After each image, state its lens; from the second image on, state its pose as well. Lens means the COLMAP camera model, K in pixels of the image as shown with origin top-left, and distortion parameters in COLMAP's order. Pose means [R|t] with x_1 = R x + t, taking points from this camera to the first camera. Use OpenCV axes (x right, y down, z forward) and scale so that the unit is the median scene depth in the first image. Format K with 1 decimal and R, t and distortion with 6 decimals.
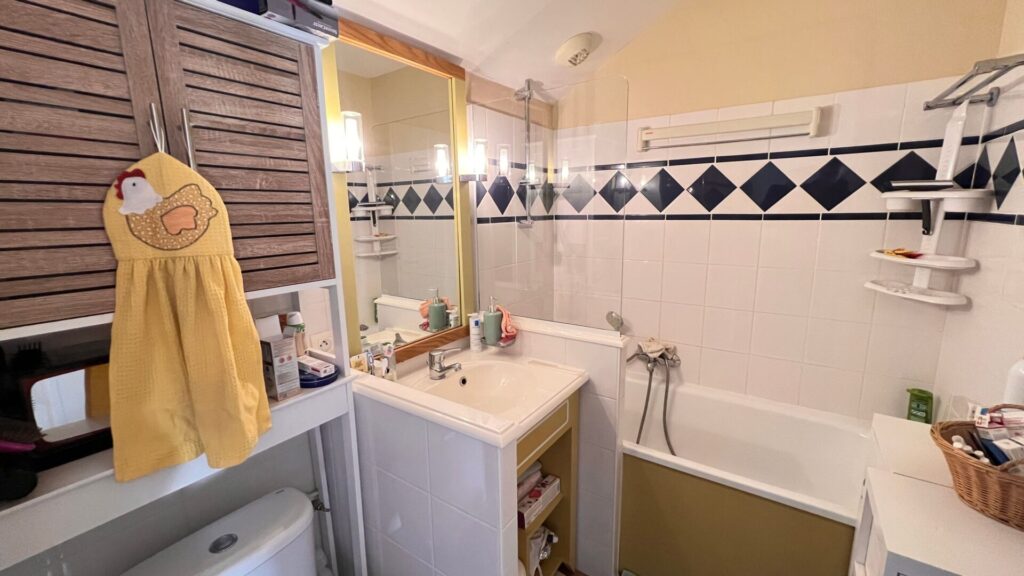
lens RADIAL K [[410.9, 0, 513.5], [0, 410.9, 287.9], [0, 0, 1]] dist [0.000506, 0.000679]
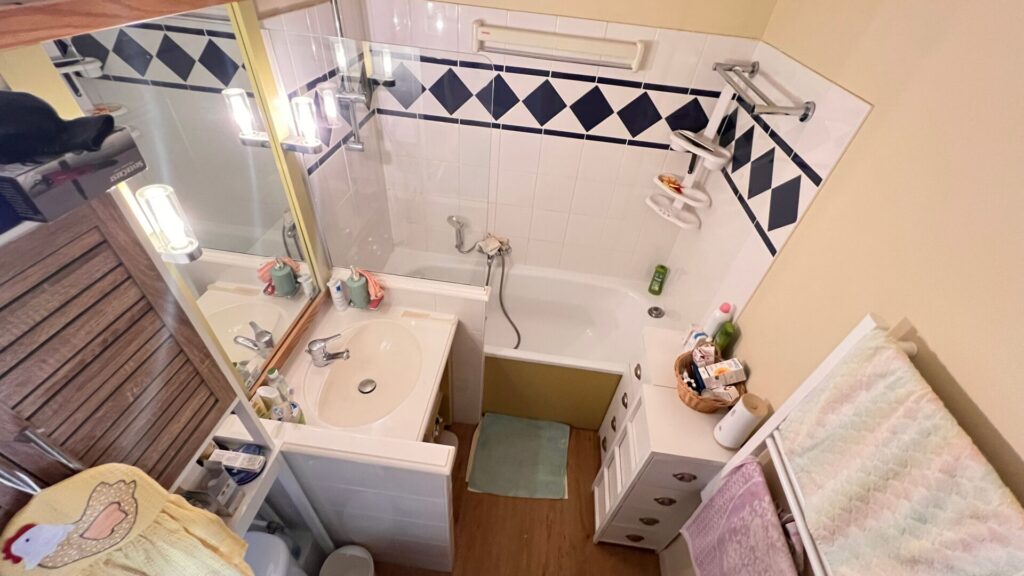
lens RADIAL K [[410.9, 0, 513.6], [0, 410.9, 289.9], [0, 0, 1]] dist [0.000506, 0.000679]
pose [[0.878800, -0.246155, 0.408801, -0.121364], [-0.008543, 0.848430, 0.529238, -0.420778], [-0.477114, -0.468587, 0.743497, 0.077054]]
